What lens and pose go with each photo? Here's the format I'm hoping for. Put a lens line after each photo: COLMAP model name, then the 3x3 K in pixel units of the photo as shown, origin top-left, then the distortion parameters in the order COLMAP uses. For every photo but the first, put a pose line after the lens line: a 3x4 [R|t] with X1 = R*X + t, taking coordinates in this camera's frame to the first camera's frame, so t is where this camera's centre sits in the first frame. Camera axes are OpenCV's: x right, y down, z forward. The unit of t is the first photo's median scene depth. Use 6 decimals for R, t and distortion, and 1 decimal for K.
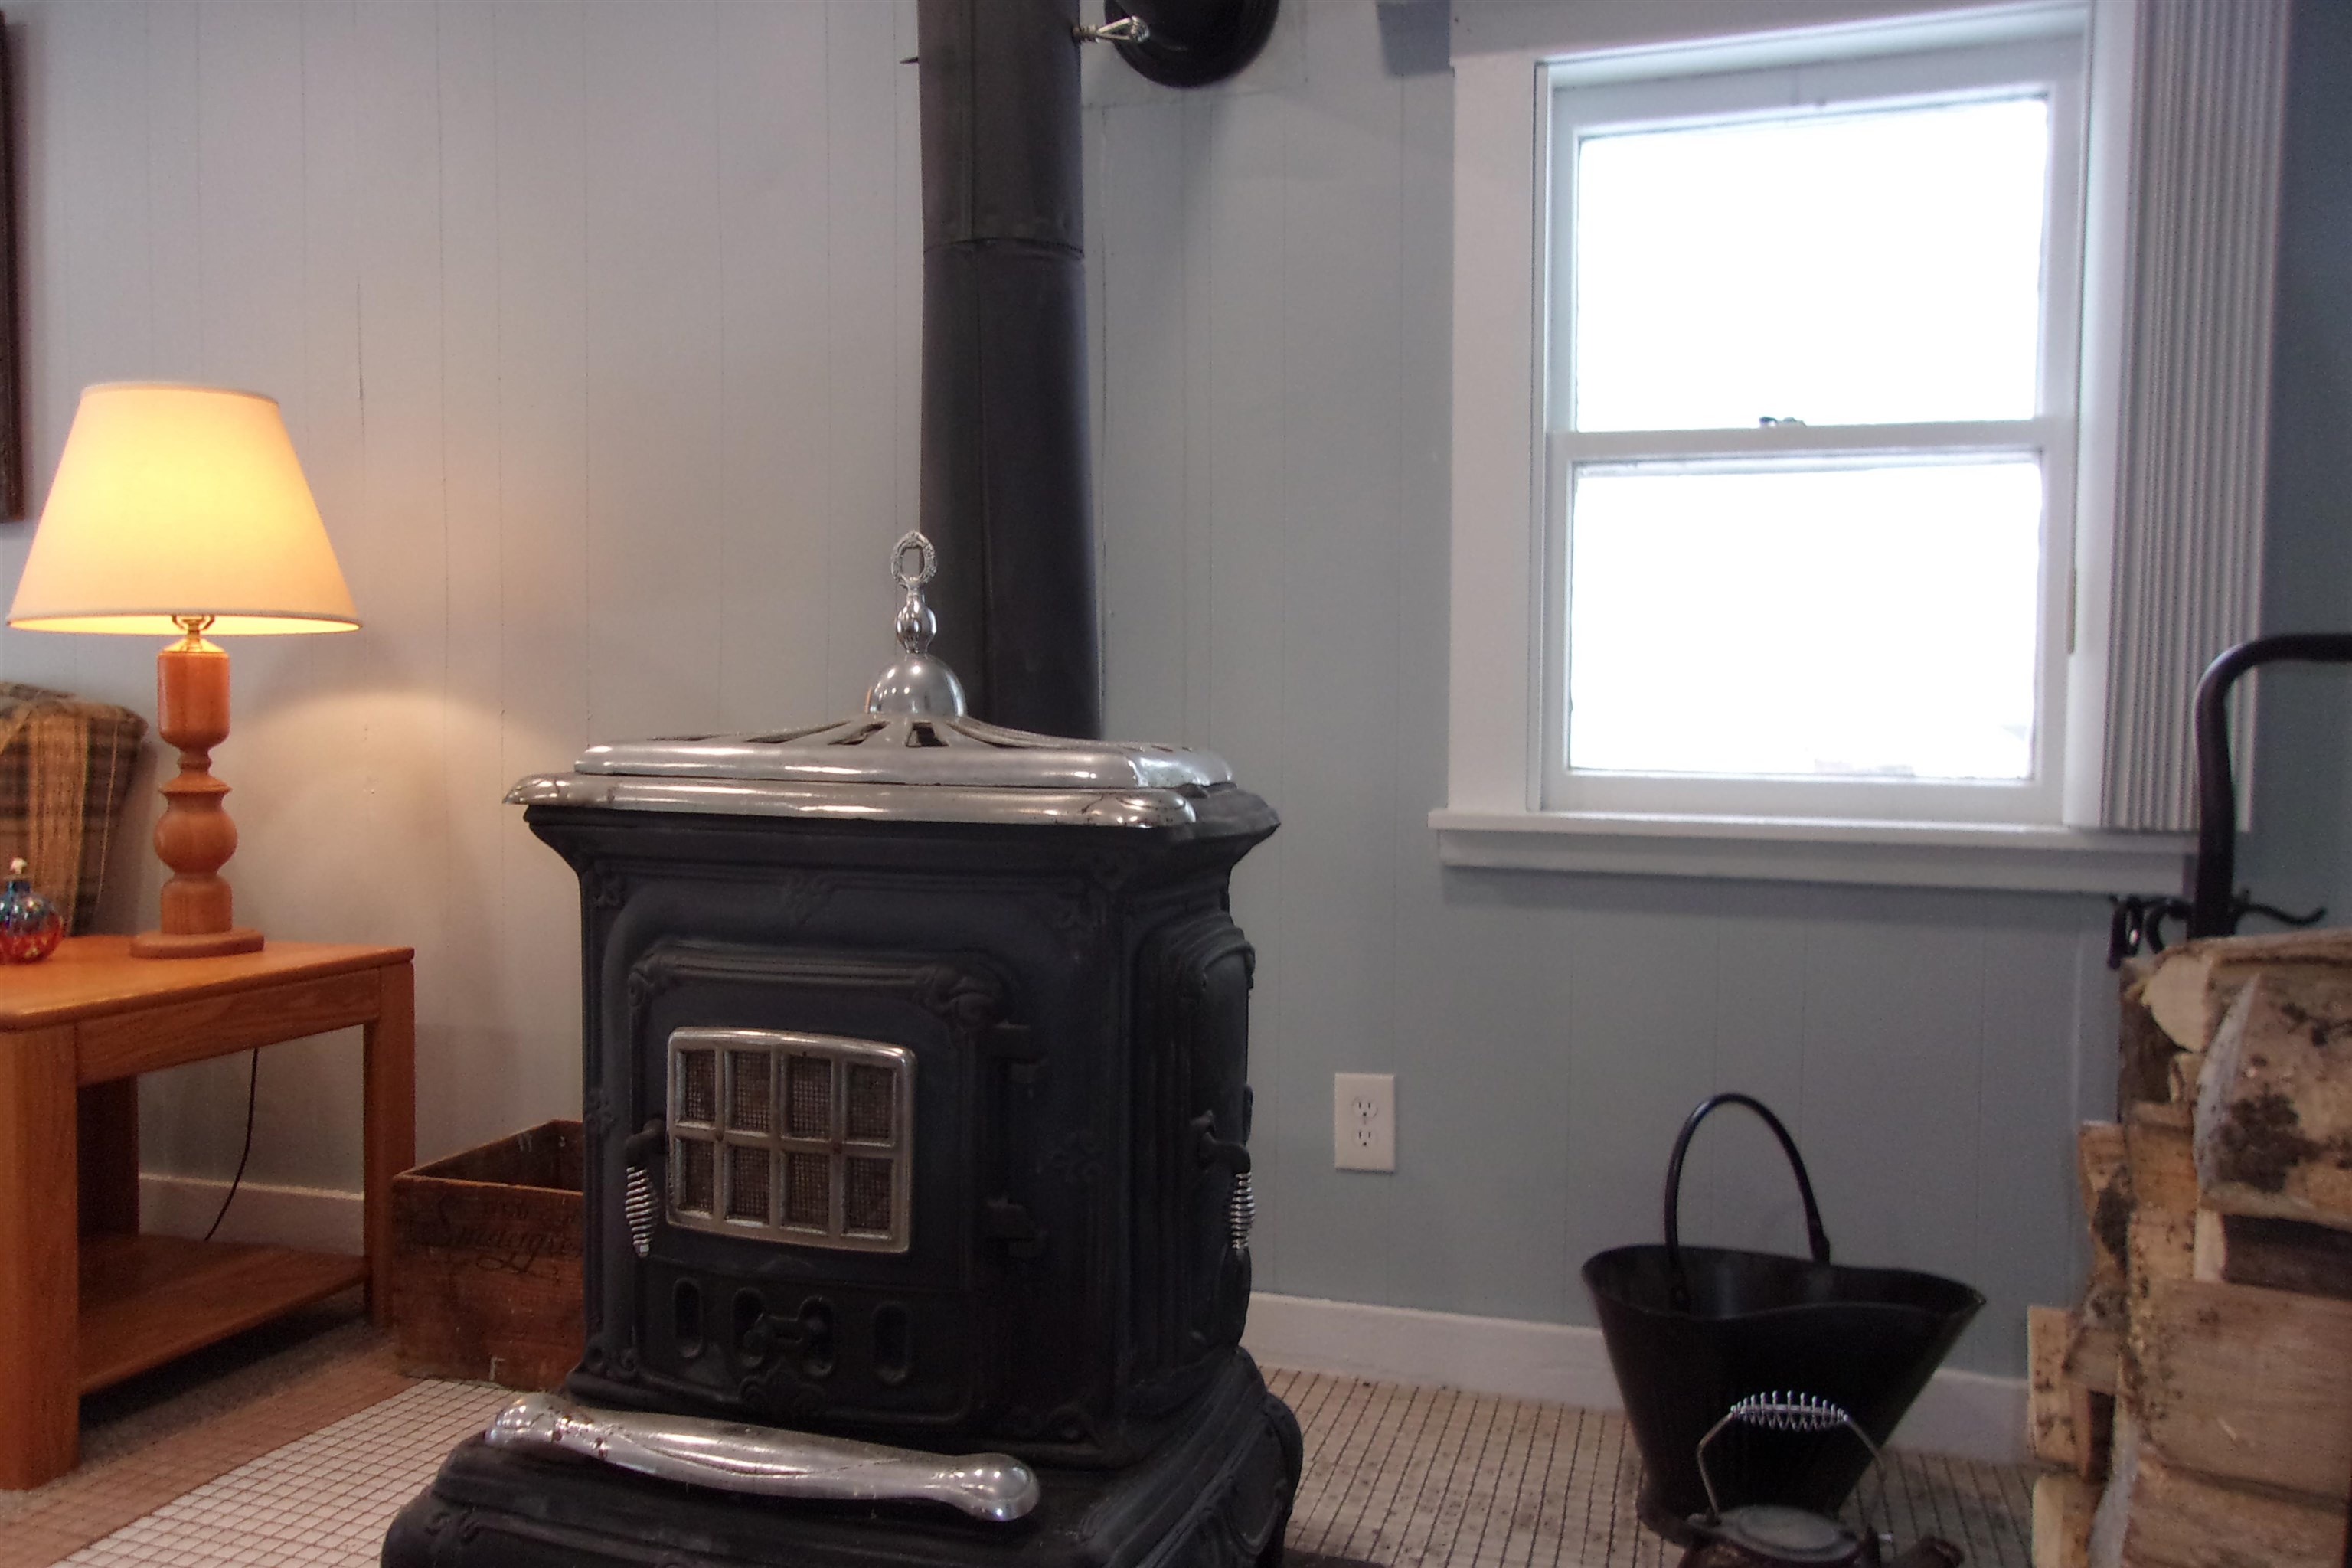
lens RADIAL K [[1857.4, 0, 1088.1], [0, 1857.4, 785.3], [0, 0, 1]] dist [-0.005944, 0.106193]
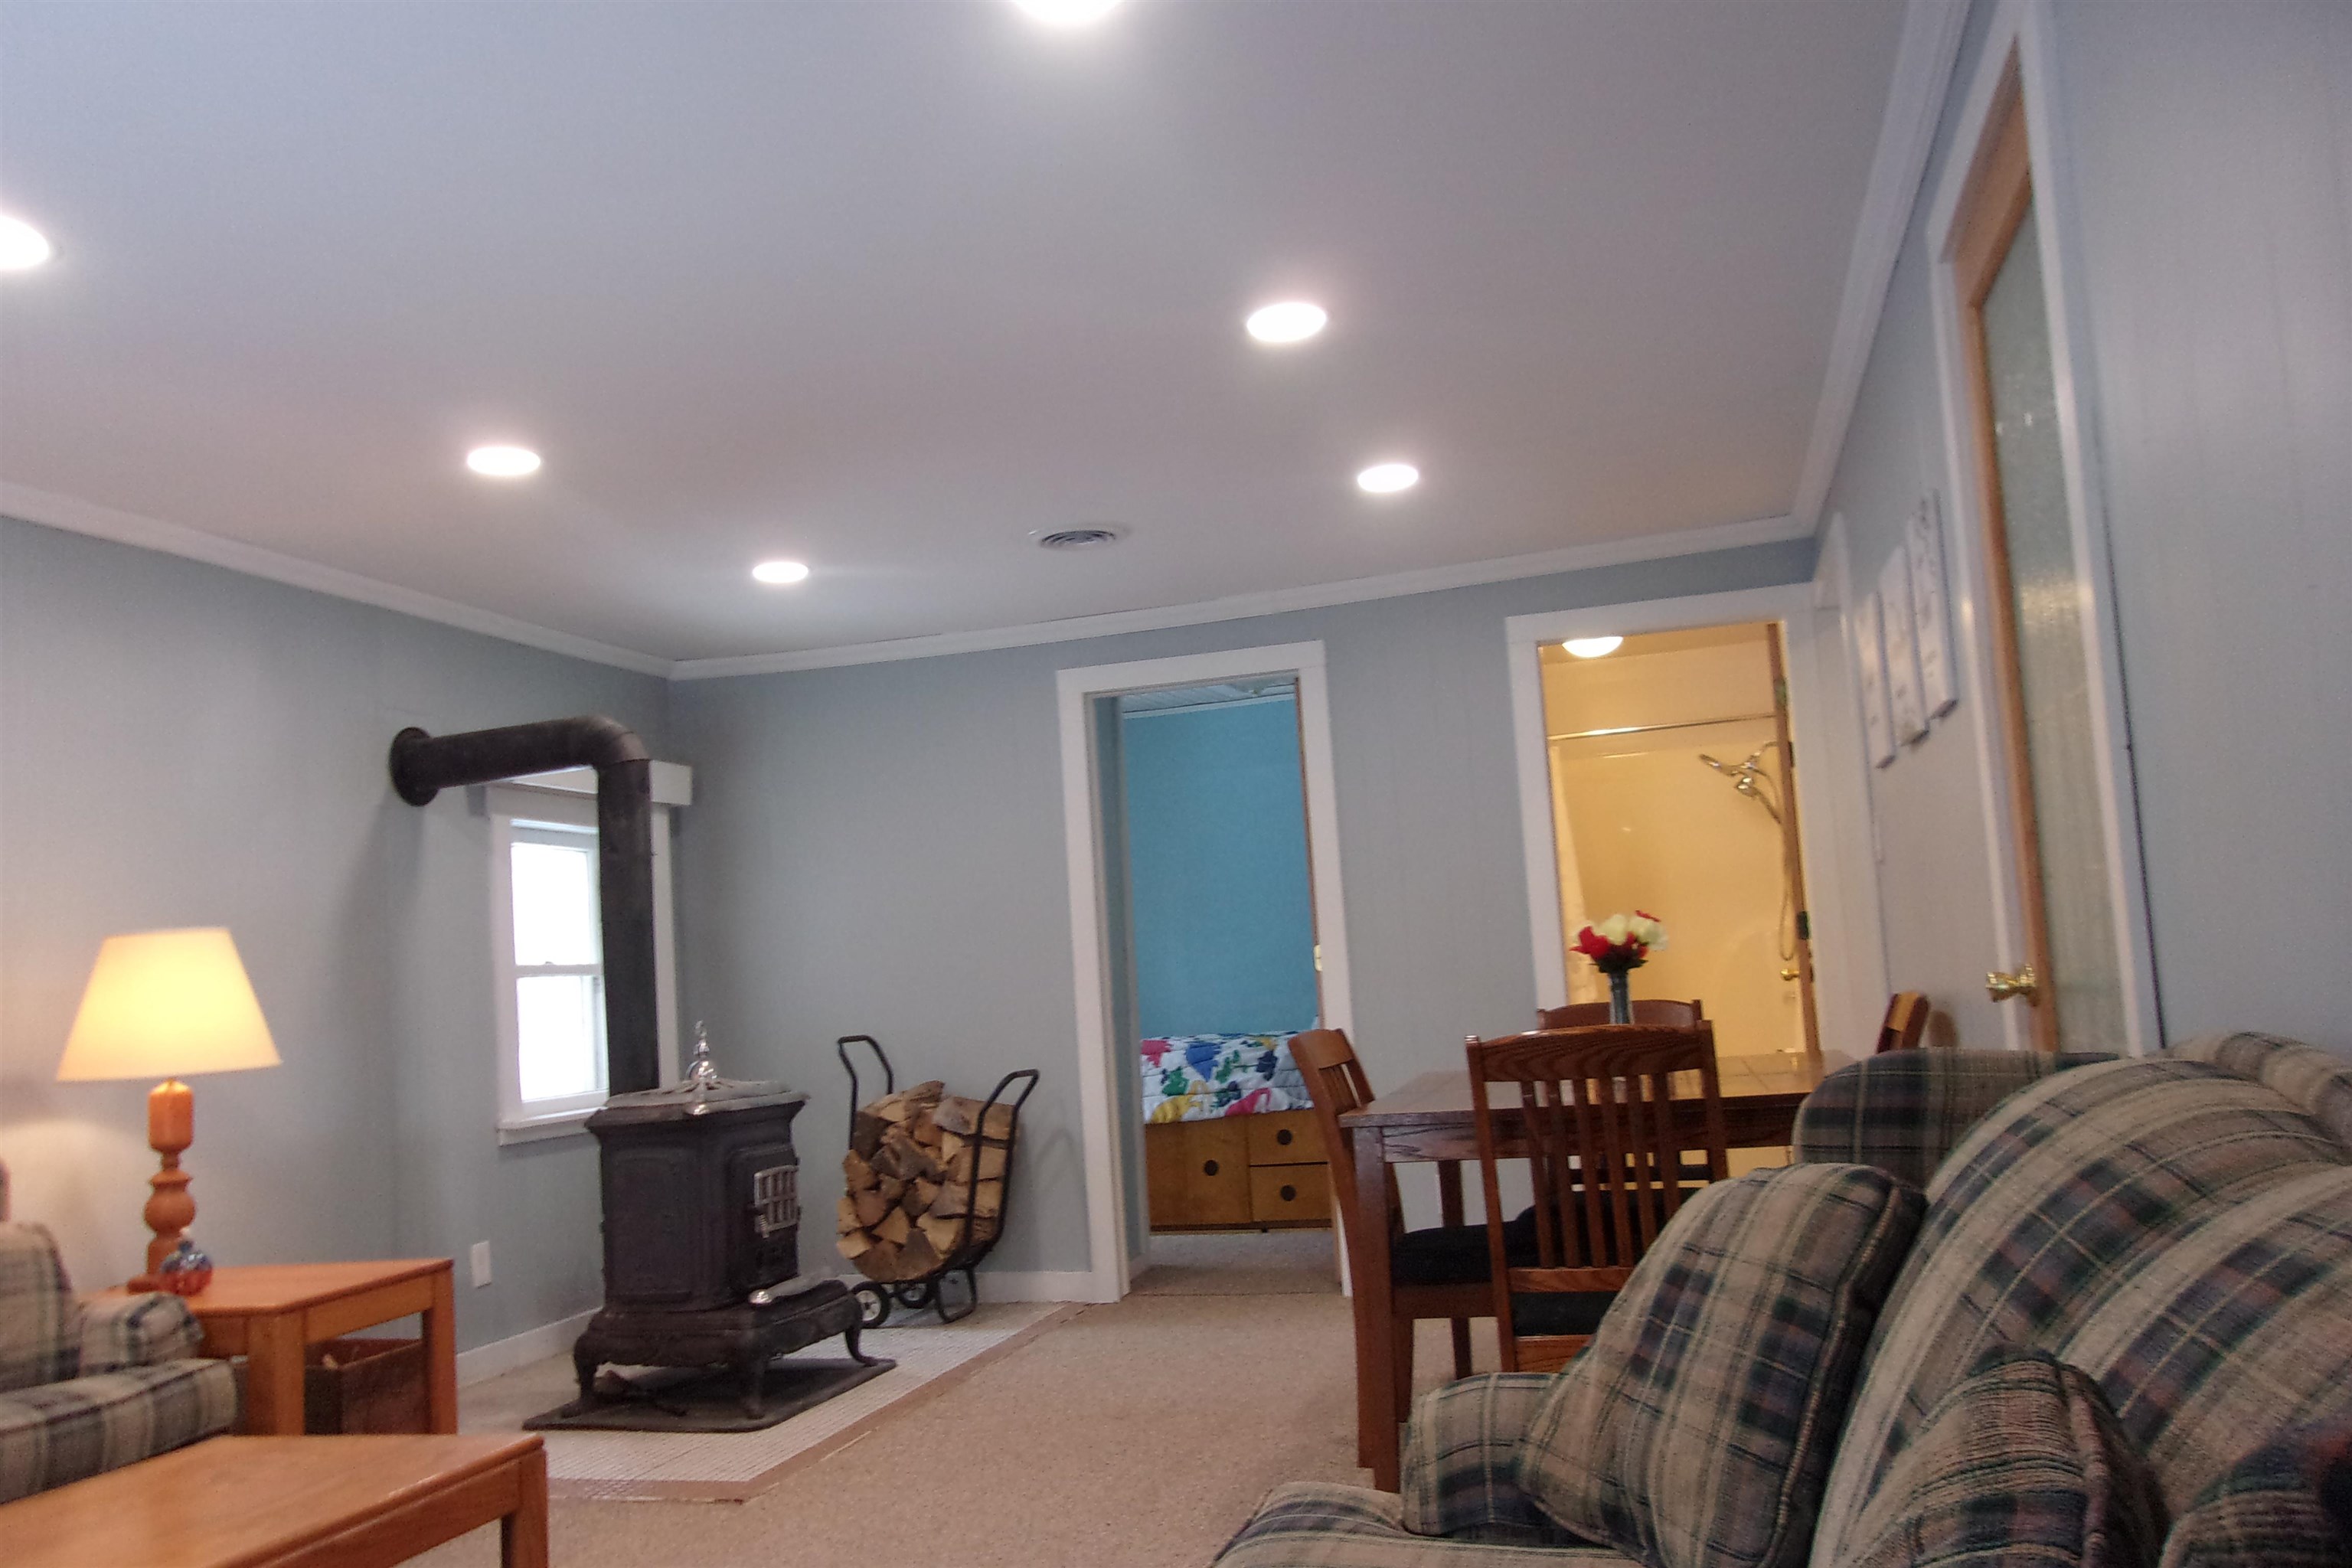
lens RADIAL K [[1857.4, 0, 1088.1], [0, 1857.4, 785.3], [0, 0, 1]] dist [-0.005944, 0.106193]
pose [[0.000341, 0.101494, 0.994836, -2.264766], [0.094126, 0.990416, -0.101075, -0.104309], [-0.995560, 0.093674, -0.009215, 0.229723]]
